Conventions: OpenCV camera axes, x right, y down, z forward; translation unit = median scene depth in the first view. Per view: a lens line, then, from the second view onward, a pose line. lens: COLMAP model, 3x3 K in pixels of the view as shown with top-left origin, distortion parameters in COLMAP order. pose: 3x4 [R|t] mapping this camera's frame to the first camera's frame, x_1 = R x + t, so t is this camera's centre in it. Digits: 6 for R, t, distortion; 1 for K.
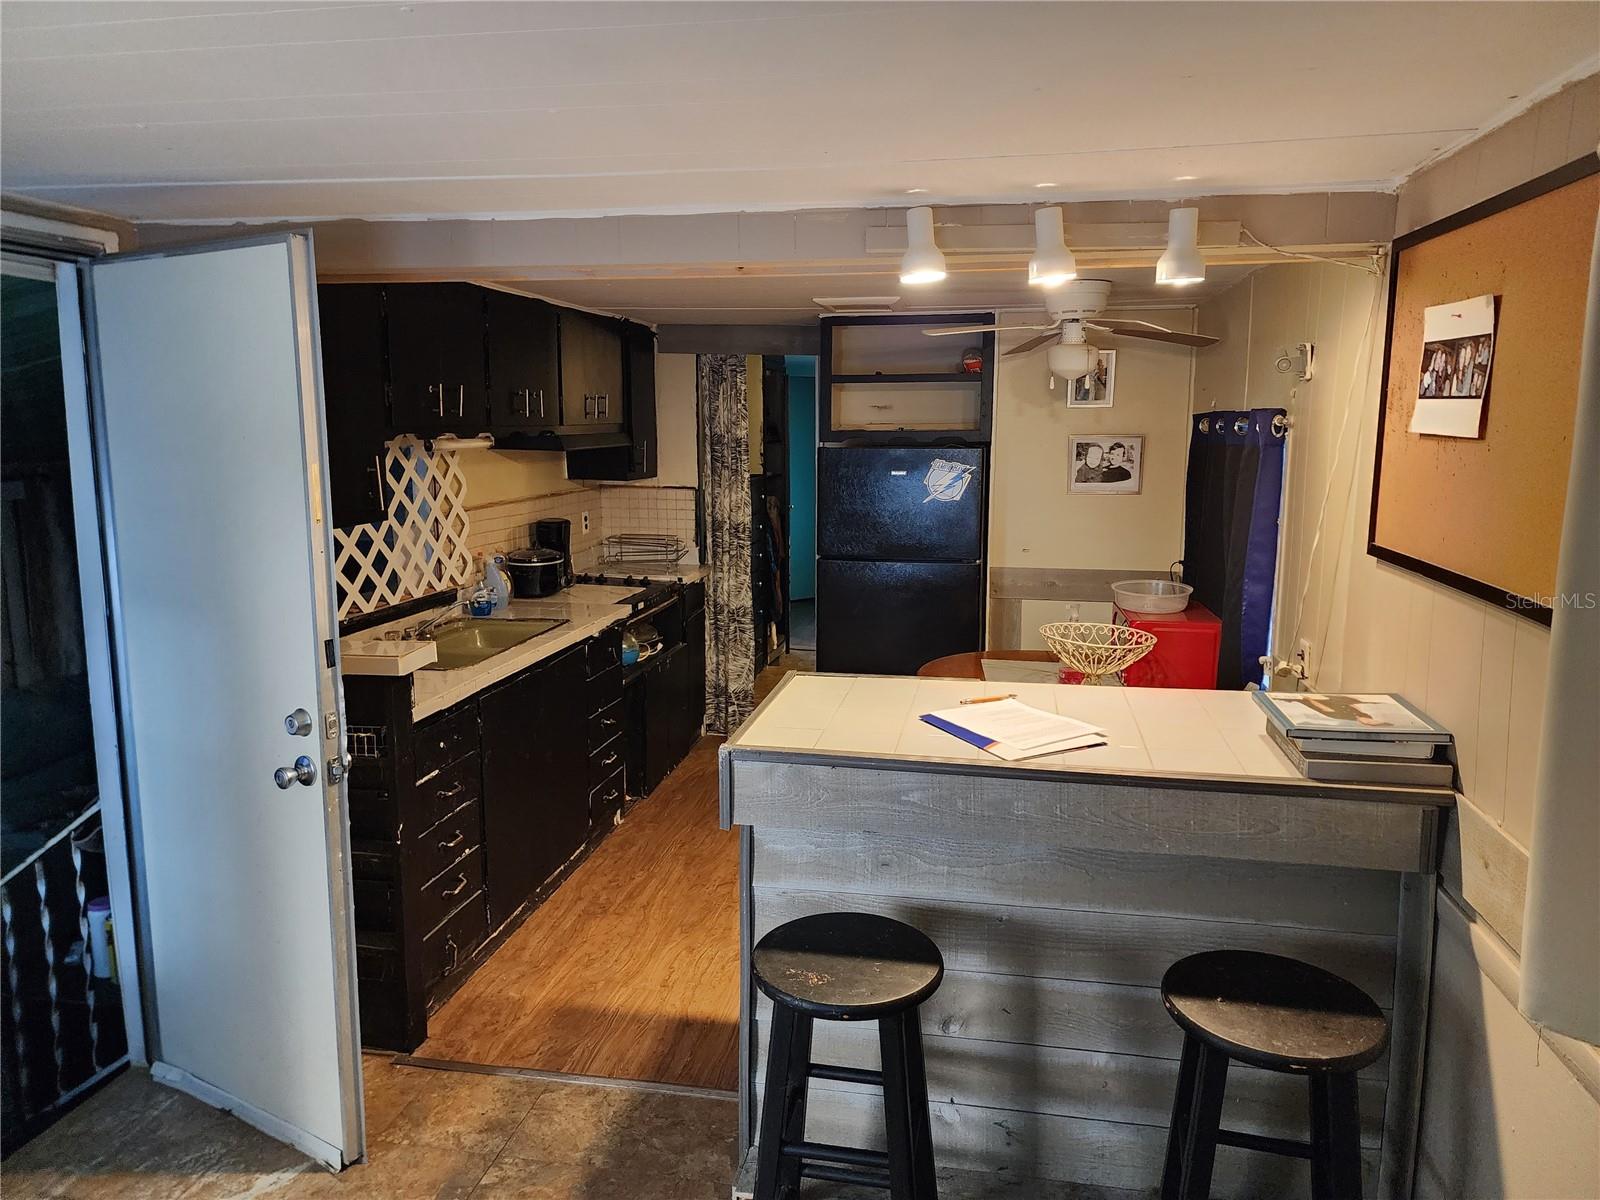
lens RADIAL K [[1076.8, 0, 823.4], [0, 1076.8, 590.6], [0, 0, 1]] dist [0.068039, -0.059917]
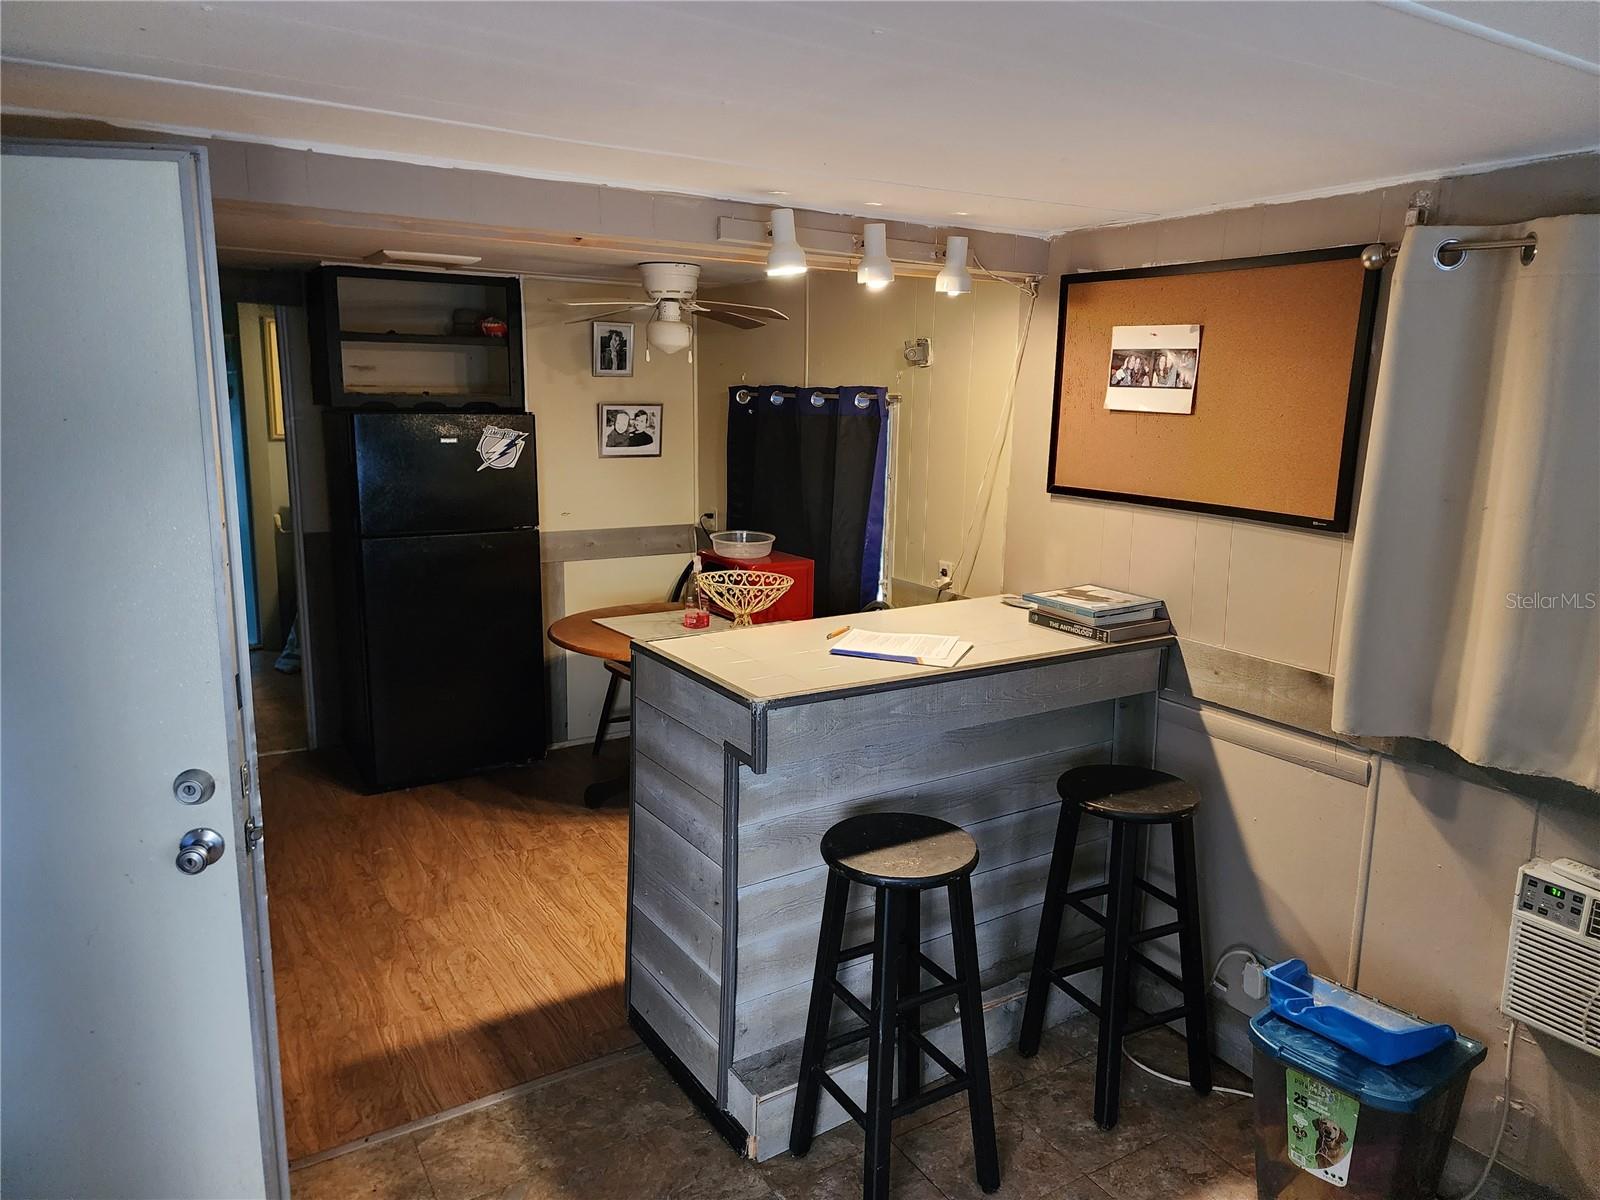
lens RADIAL K [[1076.8, 0, 832.3], [0, 1076.8, 596.2], [0, 0, 1]] dist [0.068039, -0.059917]
pose [[0.740601, -0.118992, 0.661325, -0.585755], [0.090985, 0.992890, 0.076758, -0.028389], [-0.665757, 0.003324, 0.746161, 0.103879]]
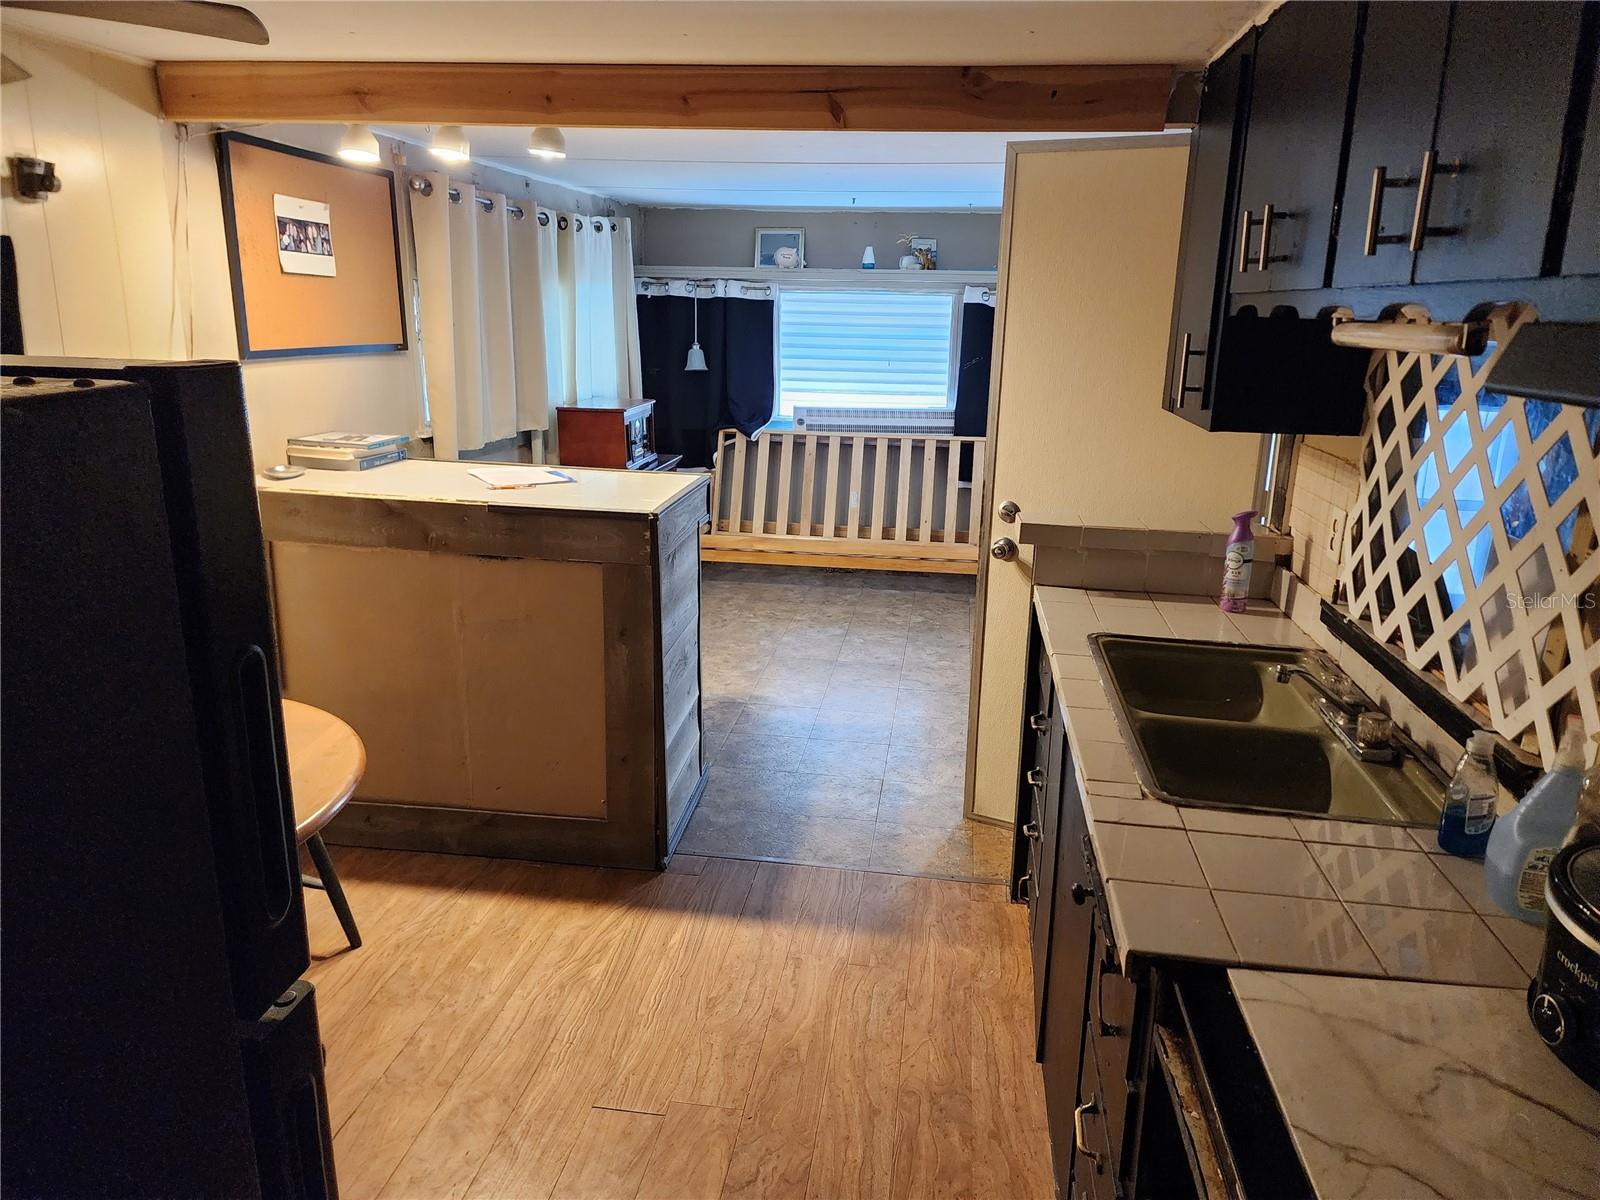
lens RADIAL K [[1076.8, 0, 805.0], [0, 1076.8, 605.9], [0, 0, 1]] dist [0.068039, -0.059917]
pose [[-0.999266, -0.013056, -0.036011, -0.150728], [-0.026924, 0.908111, 0.417864, -0.305368], [0.027247, 0.418527, -0.907796, 2.097501]]
